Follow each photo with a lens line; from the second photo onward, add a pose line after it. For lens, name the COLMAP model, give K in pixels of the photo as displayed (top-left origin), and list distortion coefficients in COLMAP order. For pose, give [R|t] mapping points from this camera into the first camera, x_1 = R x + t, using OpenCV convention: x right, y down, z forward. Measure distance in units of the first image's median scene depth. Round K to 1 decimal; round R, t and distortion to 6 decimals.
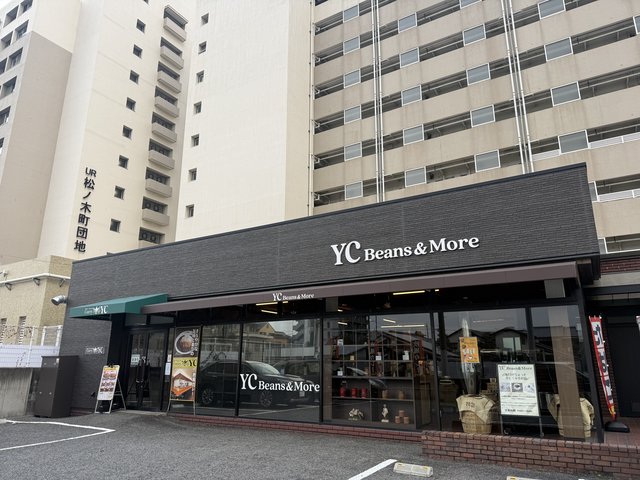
lens RADIAL K [[442.0, 0, 327.4], [0, 442.0, 239.6], [0, 0, 1]] dist [0.001978, -0.008968]
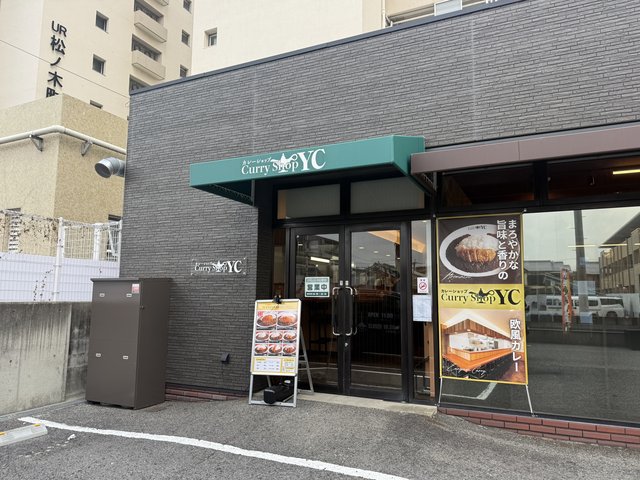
lens RADIAL K [[443.9, 0, 320.0], [0, 443.9, 240.0], [0, 0, 1]] dist [0.052469, -0.066661]
pose [[0.995351, 0.020556, 0.094099, -0.451195], [-0.034840, 0.987647, 0.152770, 0.141746], [-0.089796, -0.155338, 0.983772, 0.514879]]
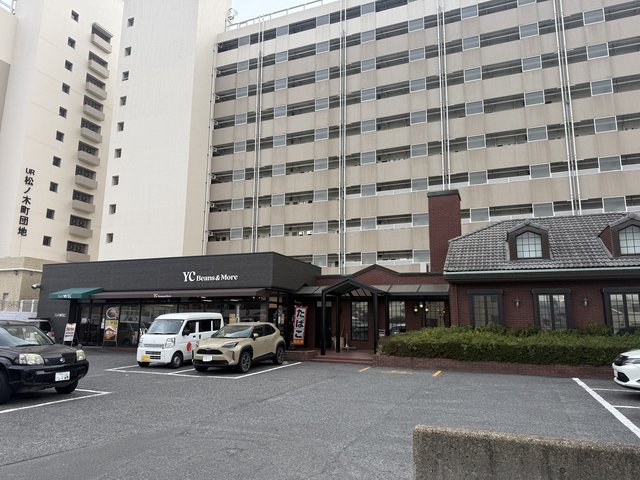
lens RADIAL K [[443.9, 0, 320.0], [0, 443.9, 240.0], [0, 0, 1]] dist [0.052469, -0.066661]
pose [[0.989312, 0.042884, 0.139363, 0.274192], [-0.055034, 0.994900, 0.084534, -0.279156], [-0.135027, -0.091300, 0.986627, -0.962848]]
